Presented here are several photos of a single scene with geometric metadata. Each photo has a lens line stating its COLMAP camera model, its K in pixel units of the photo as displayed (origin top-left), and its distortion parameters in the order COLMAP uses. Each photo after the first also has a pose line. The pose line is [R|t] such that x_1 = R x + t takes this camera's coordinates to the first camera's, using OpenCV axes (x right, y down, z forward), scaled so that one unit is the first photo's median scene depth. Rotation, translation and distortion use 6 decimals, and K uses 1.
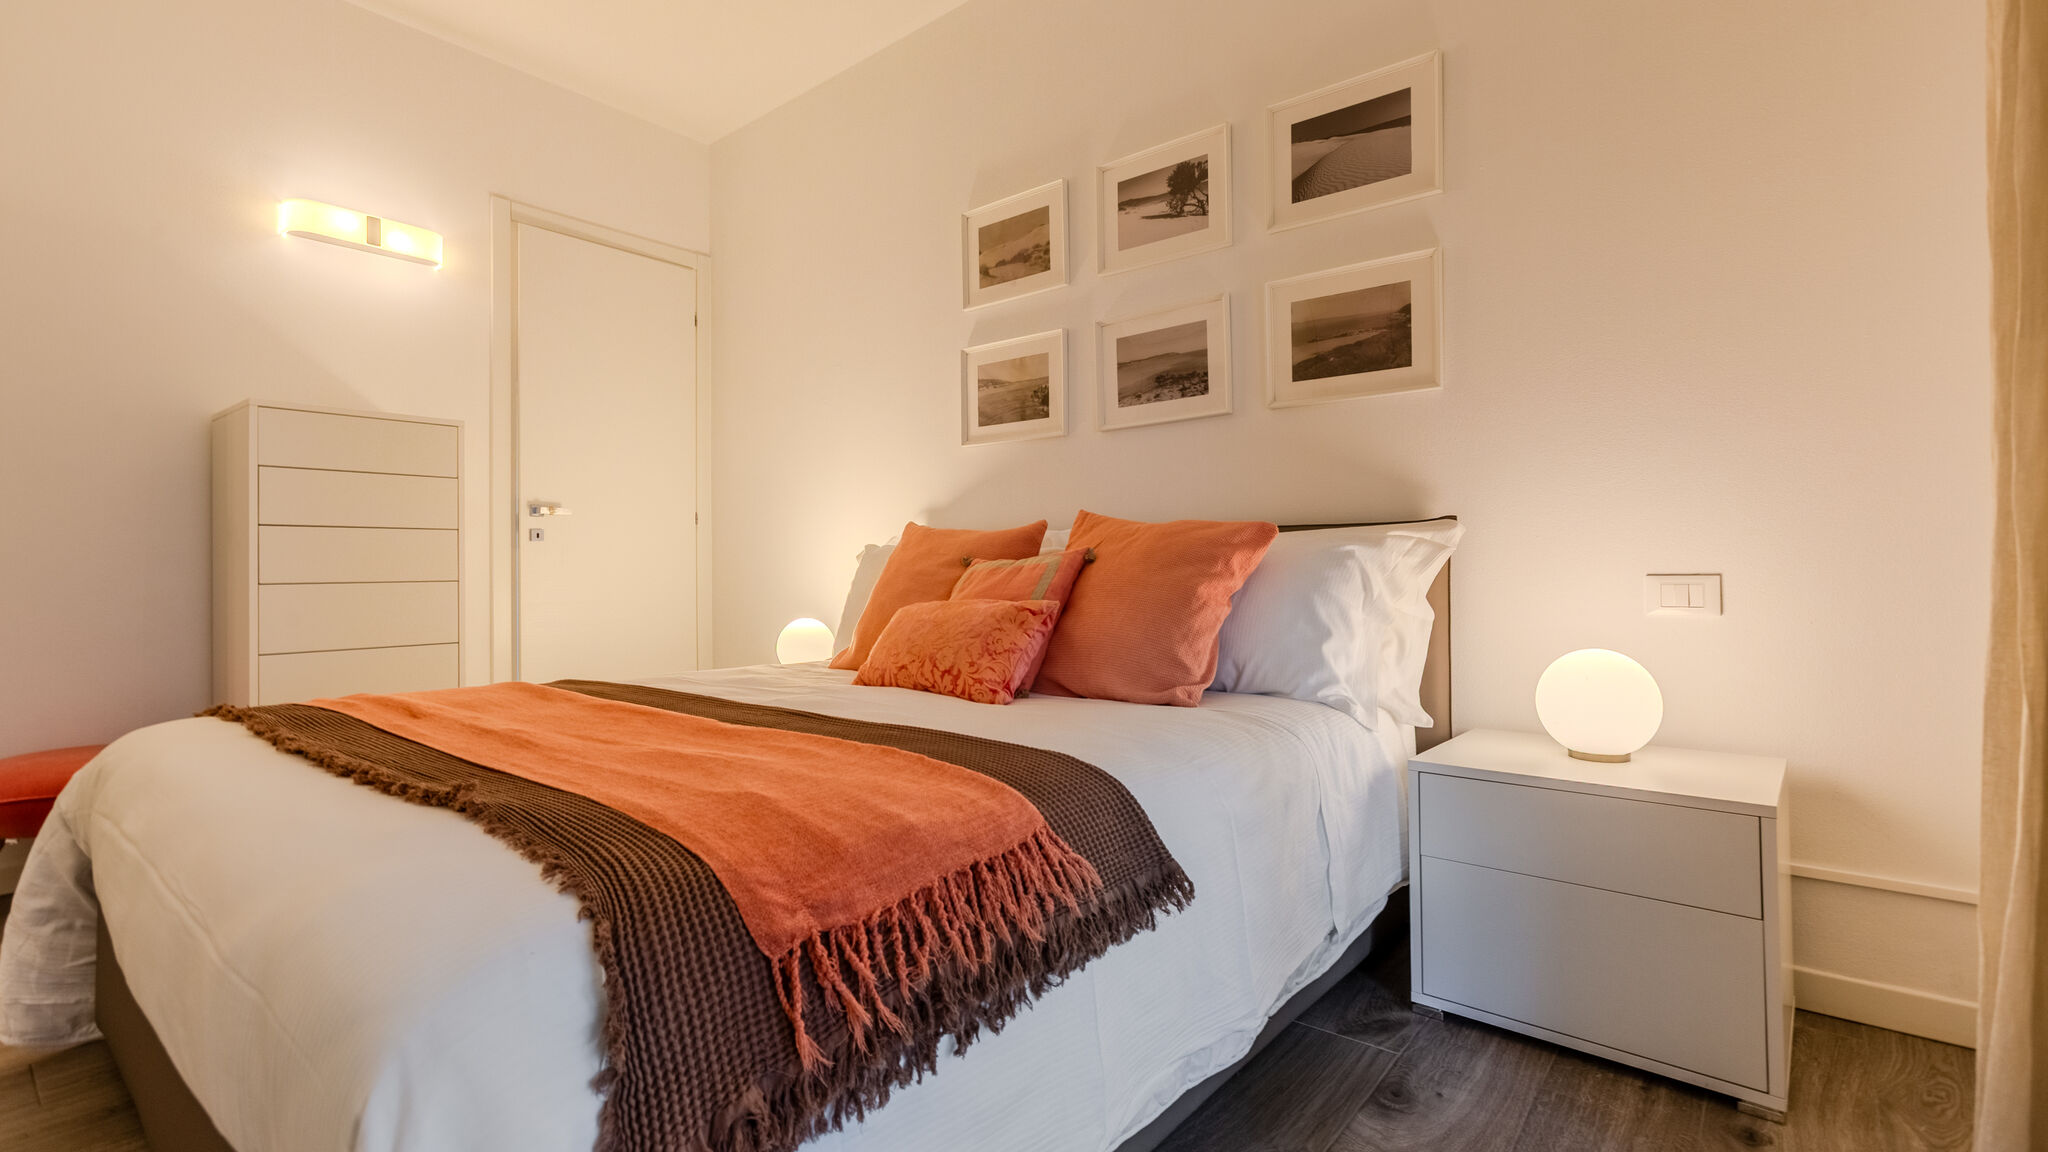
lens RADIAL K [[958.8, 0, 1033.4], [0, 958.8, 556.4], [0, 0, 1]] dist [-0.000927, 0.000505]
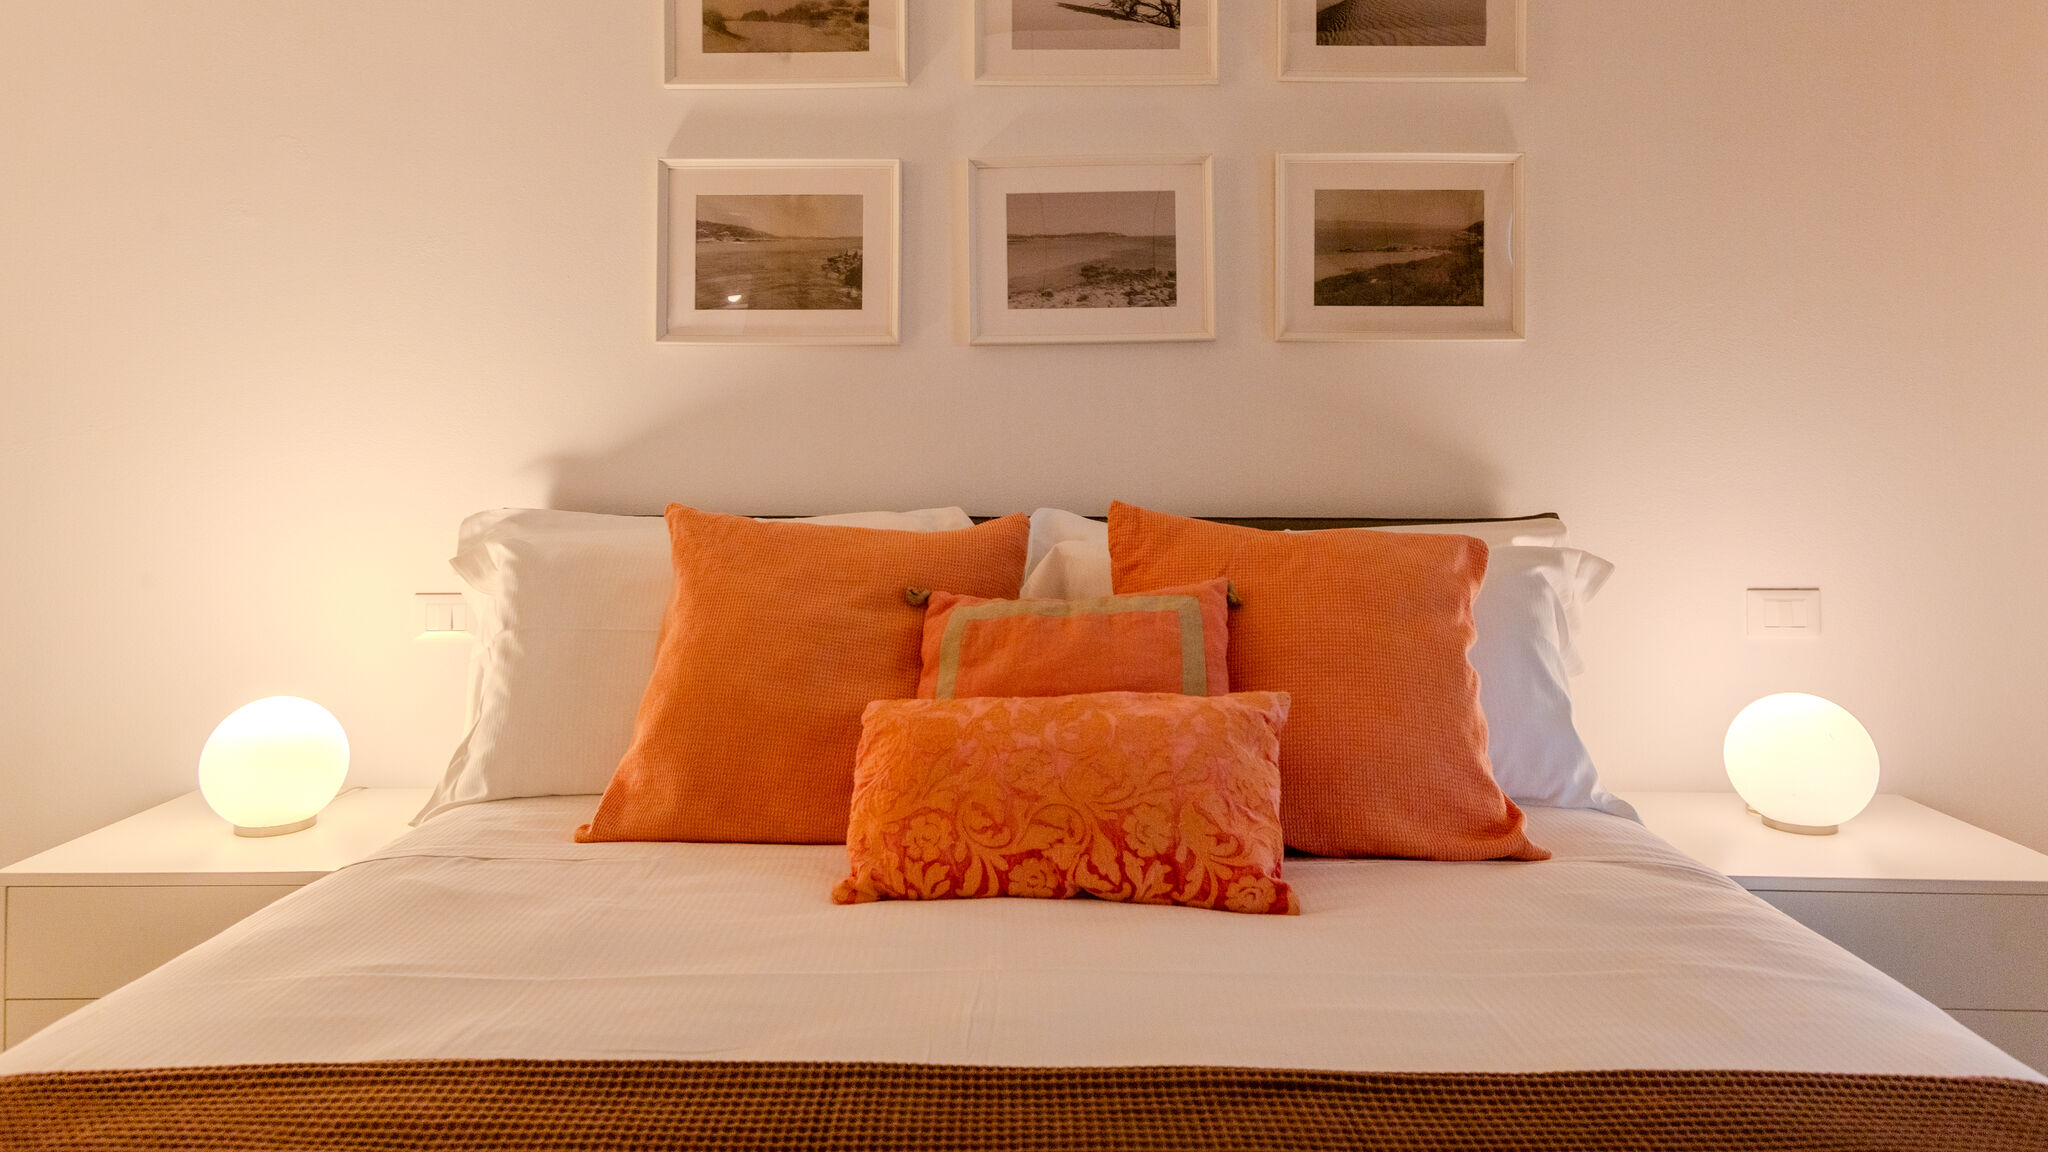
lens RADIAL K [[1279.7, 0, 1052.5], [0, 1279.7, 442.5], [0, 0, 1]] dist [-0.004272, -0.001782]
pose [[0.775854, 0.020461, 0.630580, -0.415538], [-0.014763, 0.999789, -0.014277, -0.064053], [-0.630740, 0.001768, 0.775993, 0.383243]]
